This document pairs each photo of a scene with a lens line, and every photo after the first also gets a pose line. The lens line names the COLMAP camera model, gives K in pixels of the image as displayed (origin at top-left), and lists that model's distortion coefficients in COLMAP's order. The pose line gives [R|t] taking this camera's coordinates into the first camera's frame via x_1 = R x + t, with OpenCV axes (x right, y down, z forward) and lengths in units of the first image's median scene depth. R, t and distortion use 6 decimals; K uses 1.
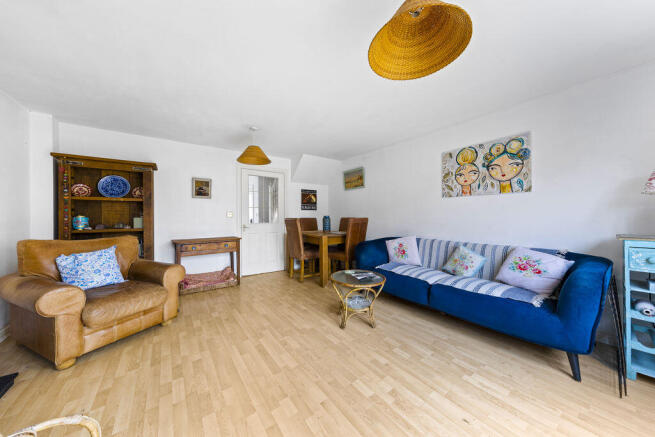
lens RADIAL K [[218.4, 0, 329.7], [0, 218.4, 215.4], [0, 0, 1]] dist [0.000926, -0.003035]
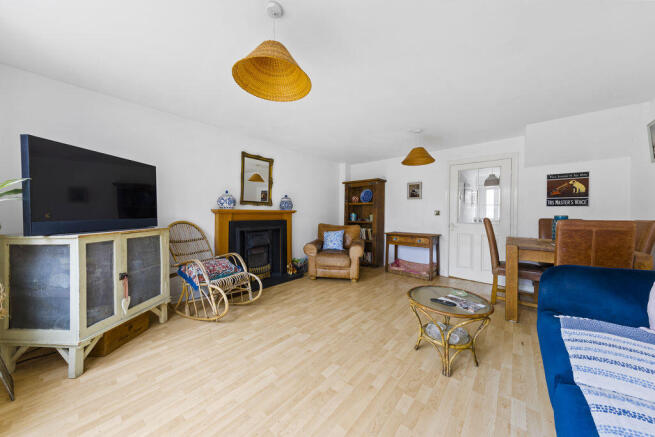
lens RADIAL K [[218.4, 0, 329.7], [0, 218.4, 215.4], [0, 0, 1]] dist [0.000926, -0.003035]
pose [[0.235731, 0.012857, -0.971733, 0.642703], [-0.008202, 0.999903, 0.011240, -0.000180], [0.971784, 0.005320, 0.235814, 0.388679]]
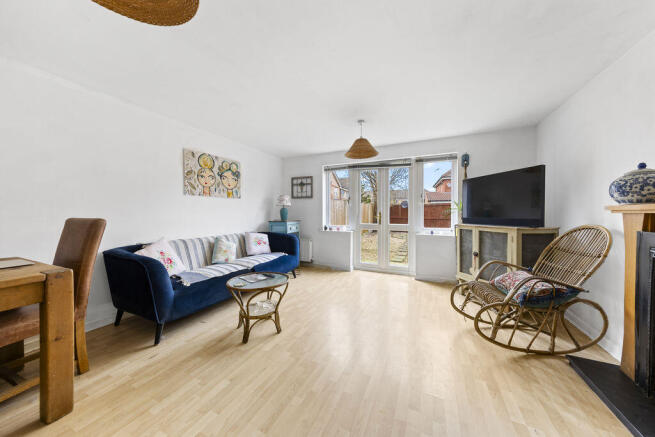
lens RADIAL K [[218.4, 0, 329.7], [0, 218.4, 215.4], [0, 0, 1]] dist [0.000926, -0.003035]
pose [[-0.478468, -0.004803, 0.878092, -0.714307], [0.003250, 0.999969, 0.007240, 0.004400], [-0.878099, 0.006318, -0.478437, 1.025430]]
